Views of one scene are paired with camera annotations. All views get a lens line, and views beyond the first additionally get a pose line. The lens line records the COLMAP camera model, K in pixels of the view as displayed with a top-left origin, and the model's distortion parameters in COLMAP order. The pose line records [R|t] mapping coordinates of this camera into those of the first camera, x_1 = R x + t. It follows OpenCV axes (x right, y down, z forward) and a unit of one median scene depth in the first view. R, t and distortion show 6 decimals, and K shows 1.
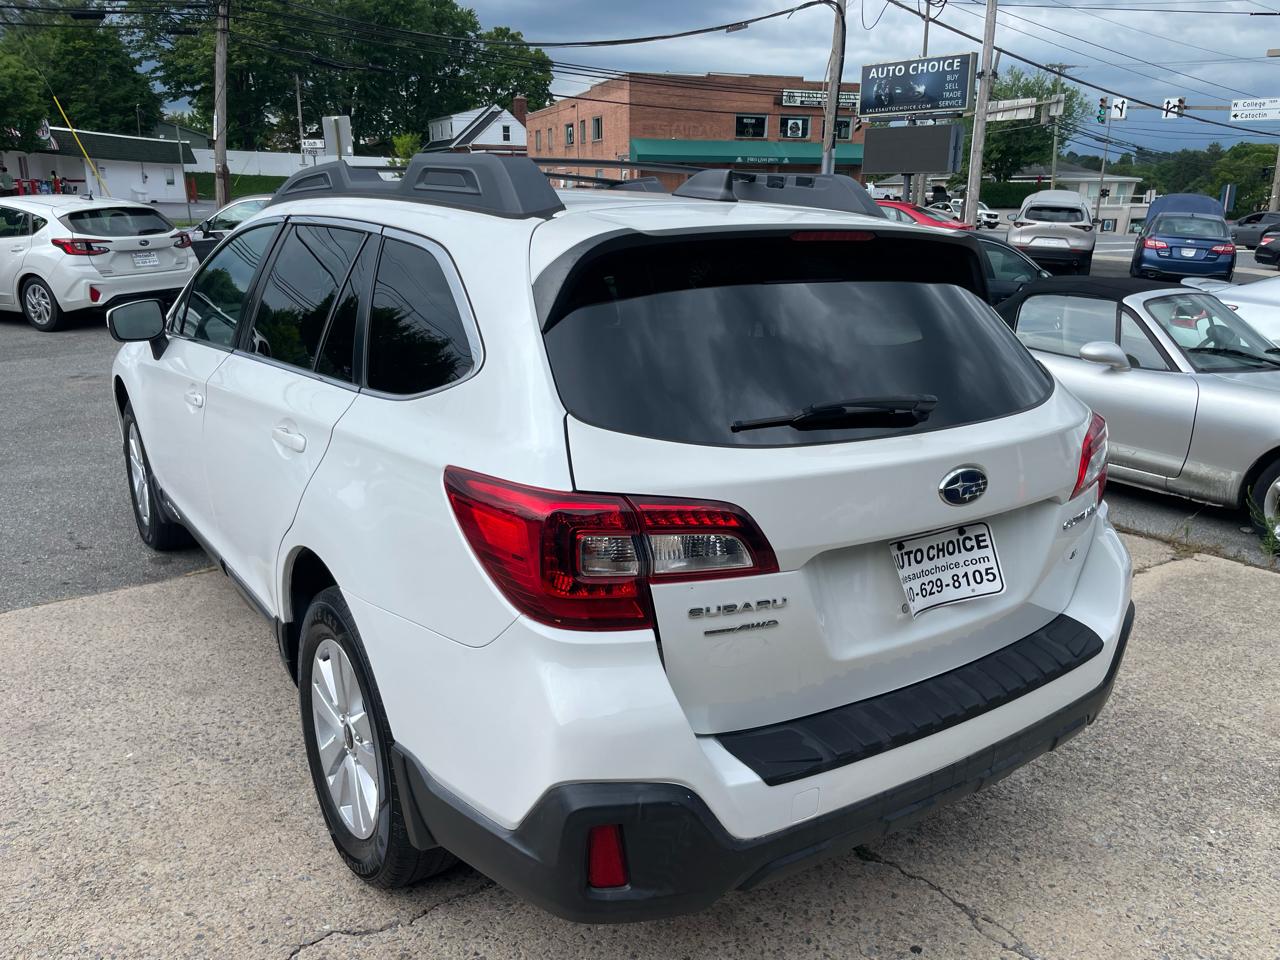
lens RADIAL K [[968.4, 0, 648.7], [0, 968.4, 487.0], [0, 0, 1]] dist [0.084994, -0.116889]
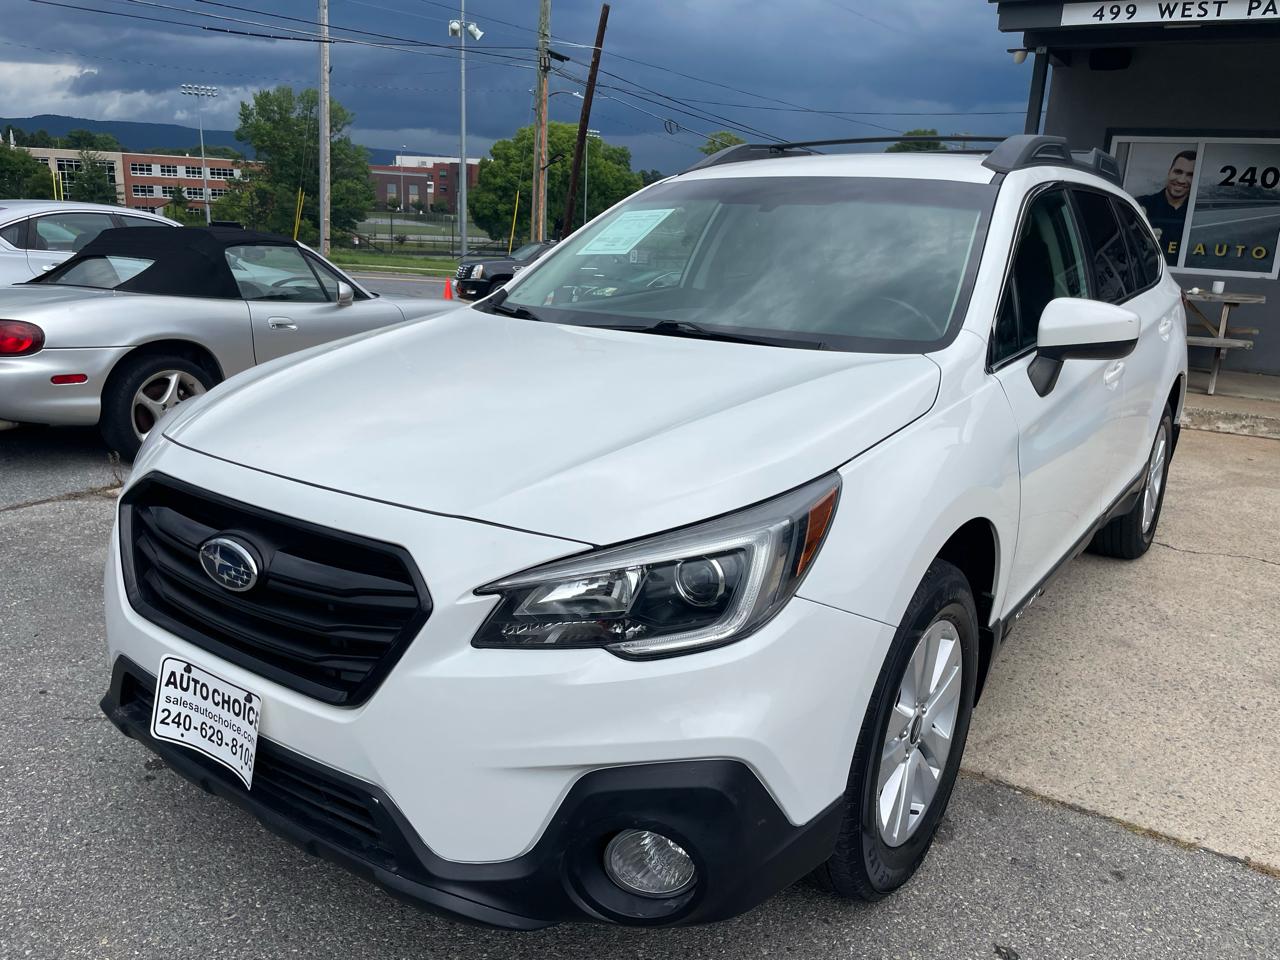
lens RADIAL K [[968.4, 0, 647.7], [0, 968.4, 467.7], [0, 0, 1]] dist [0.084994, -0.116889]
pose [[-0.327061, -0.264152, 0.907334, -0.998696], [0.219763, 0.912555, 0.344888, -0.360307], [-0.919095, 0.312197, -0.240410, 1.386668]]
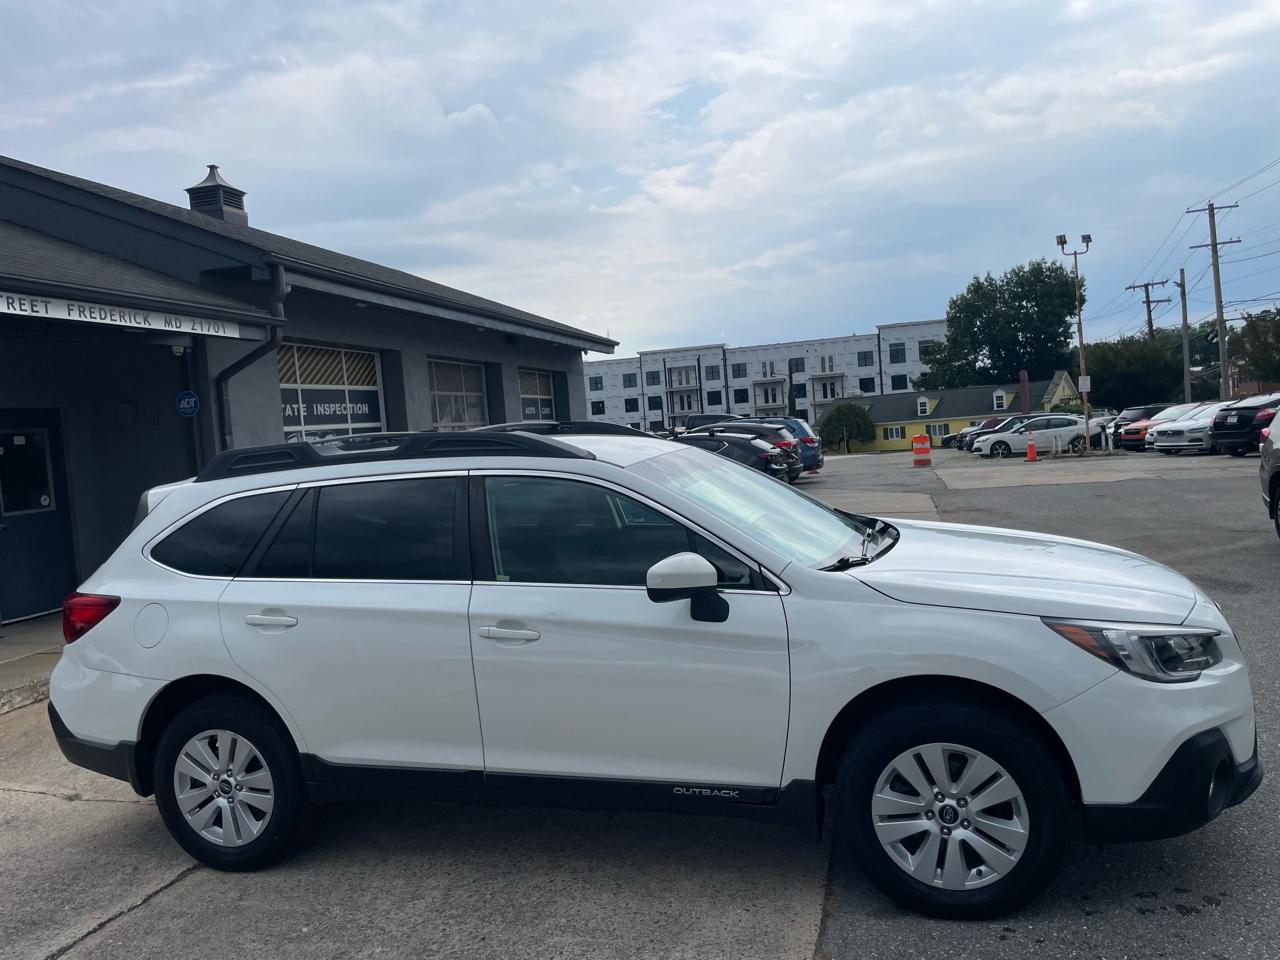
lens RADIAL K [[968.4, 0, 651.8], [0, 968.4, 472.1], [0, 0, 1]] dist [0.084994, -0.116889]
pose [[-0.786342, 0.082684, -0.612233, 0.434923], [-0.103527, 0.959353, 0.262532, -0.533425], [0.609055, 0.269823, -0.745820, 1.804826]]
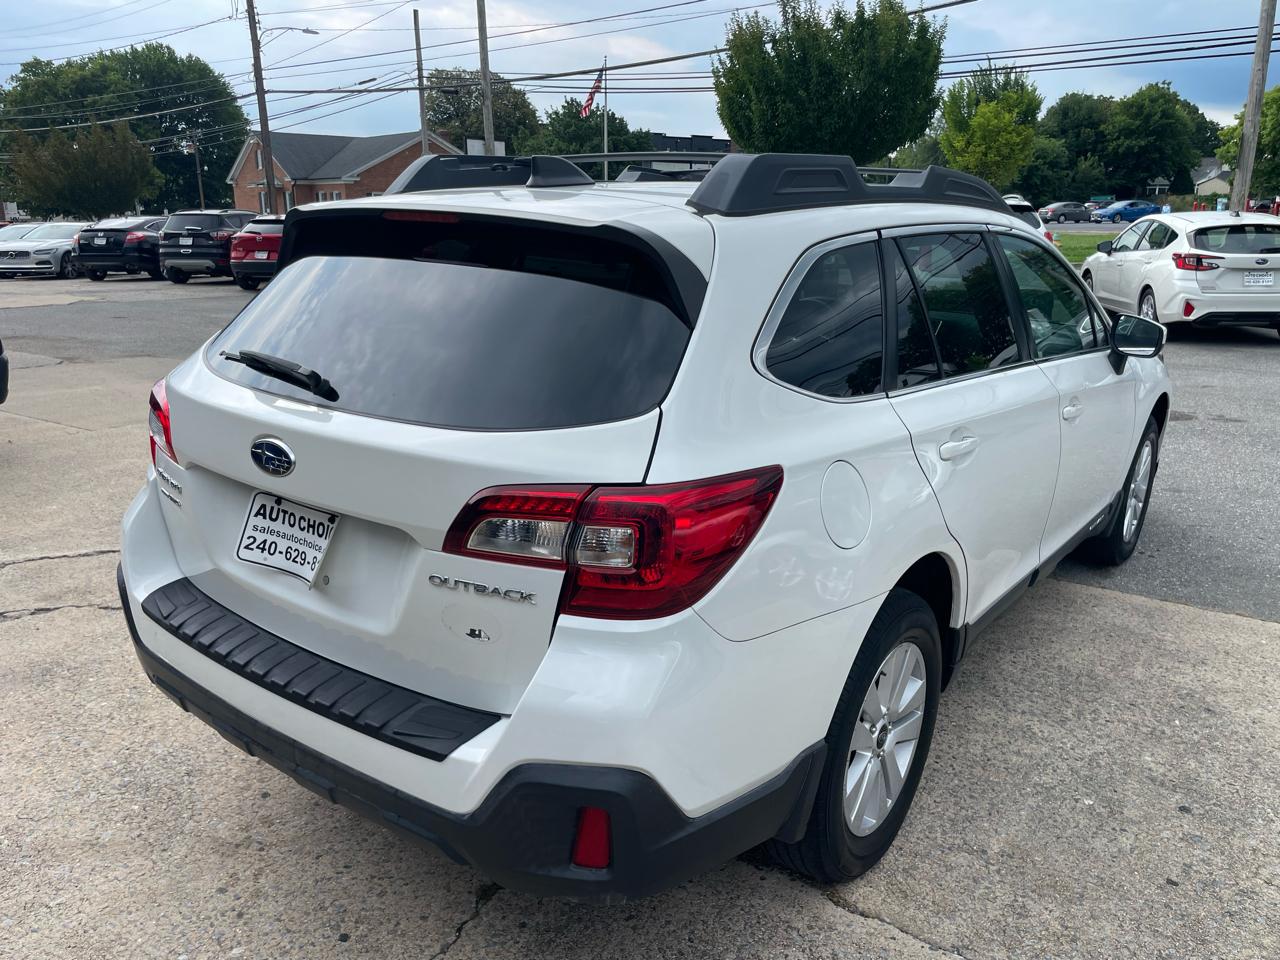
lens RADIAL K [[968.4, 0, 649.9], [0, 968.4, 489.2], [0, 0, 1]] dist [0.084994, -0.116889]
pose [[0.309263, 0.256366, -0.915769, 0.664152], [-0.275280, 0.945883, 0.171831, -0.120602], [0.910262, 0.198951, 0.363099, 0.477695]]
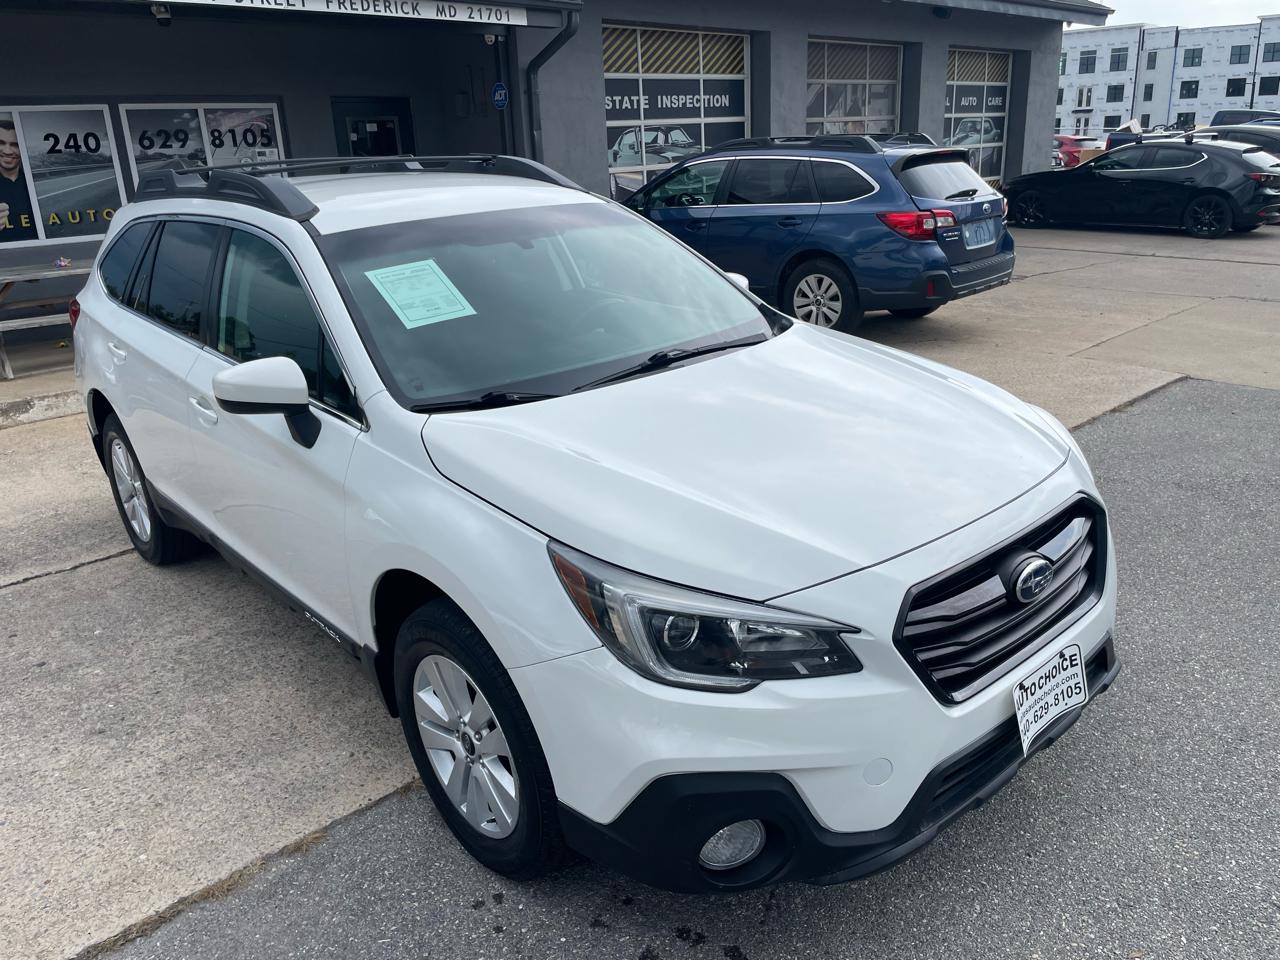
lens RADIAL K [[968.4, 0, 651.8], [0, 968.4, 468.4], [0, 0, 1]] dist [0.084994, -0.116889]
pose [[-0.992402, 0.067029, -0.103178, -0.291898], [-0.003459, 0.823047, 0.567963, -0.575707], [0.122990, 0.564005, -0.816561, 1.852370]]
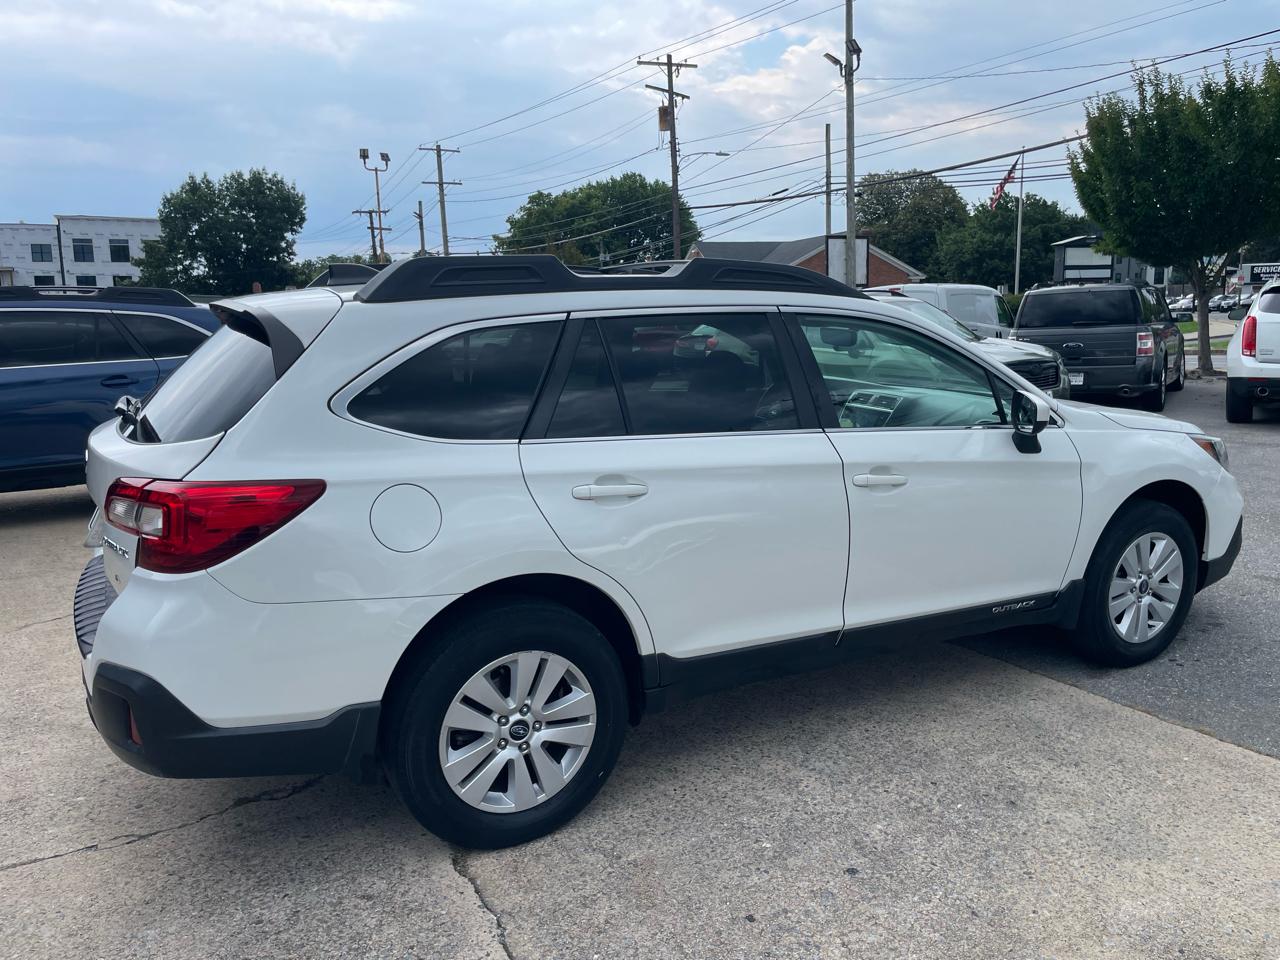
lens RADIAL K [[968.4, 0, 652.5], [0, 968.4, 469.0], [0, 0, 1]] dist [0.084994, -0.116889]
pose [[-0.114645, 0.157623, -0.980822, 0.855201], [-0.265505, 0.946553, 0.183150, -0.250773], [0.957269, 0.281410, -0.066668, 0.953598]]
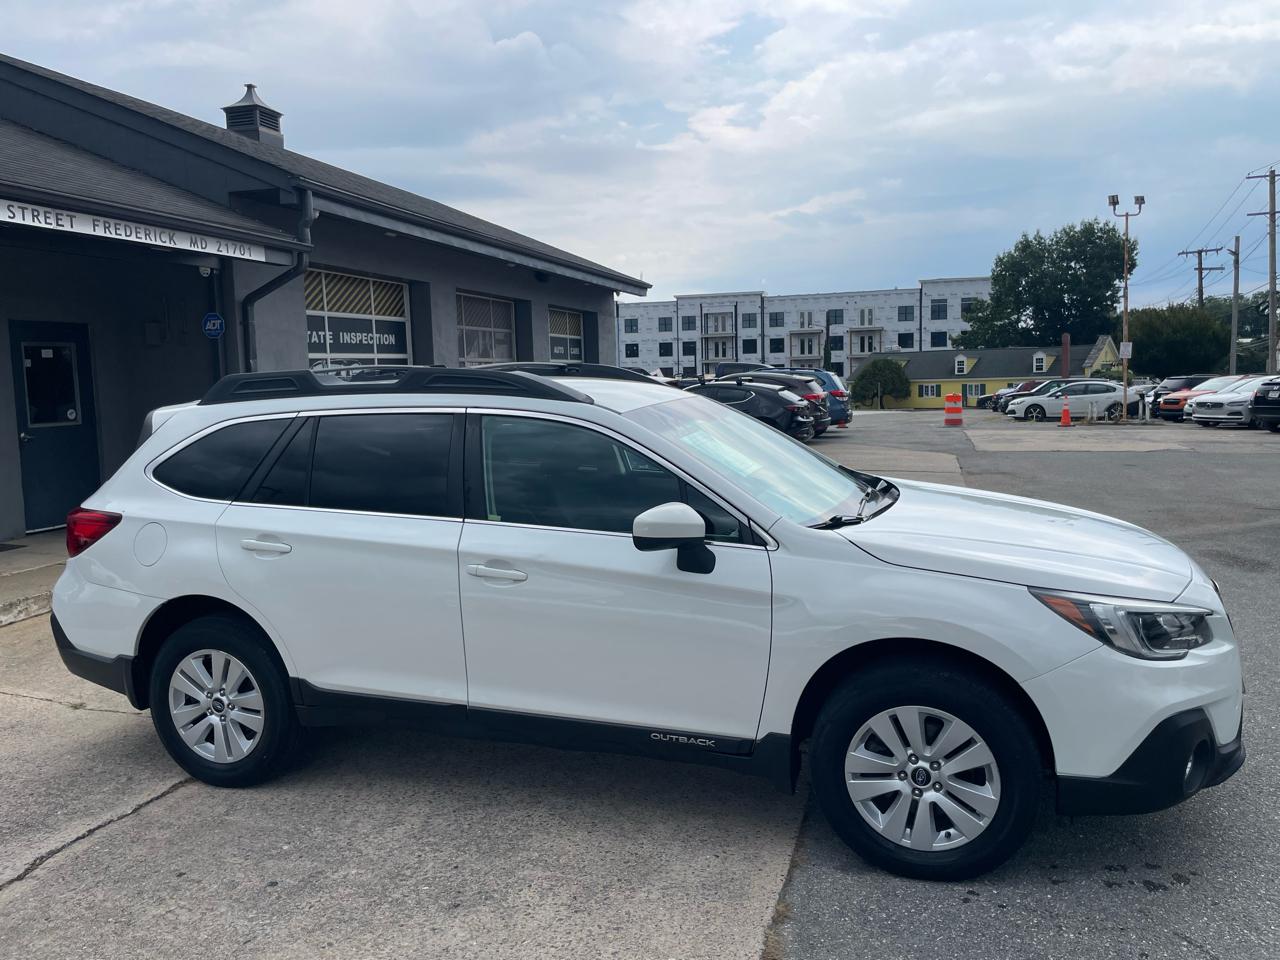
lens RADIAL K [[968.4, 0, 654.0], [0, 968.4, 473.6], [0, 0, 1]] dist [0.084994, -0.116889]
pose [[-0.807831, 0.075461, -0.584564, 0.402284], [-0.145075, 0.935803, 0.321288, -0.537469], [0.571281, 0.344352, -0.745023, 1.817080]]
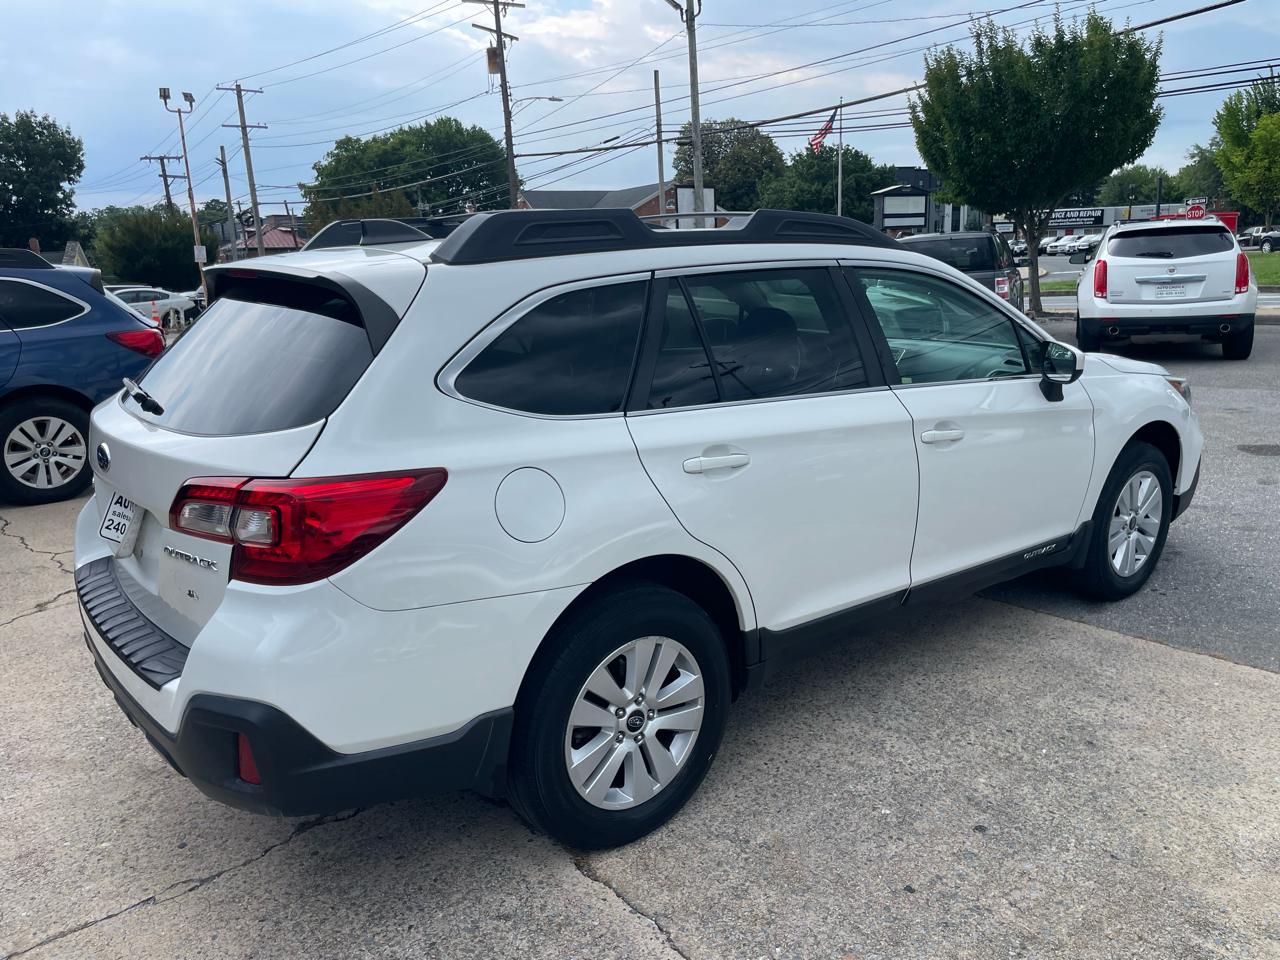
lens RADIAL K [[968.4, 0, 653.1], [0, 968.4, 472.4], [0, 0, 1]] dist [0.084994, -0.116889]
pose [[0.065648, 0.209585, -0.975584, 0.814265], [-0.251431, 0.949621, 0.187089, -0.203320], [0.965646, 0.233010, 0.115037, 0.758156]]
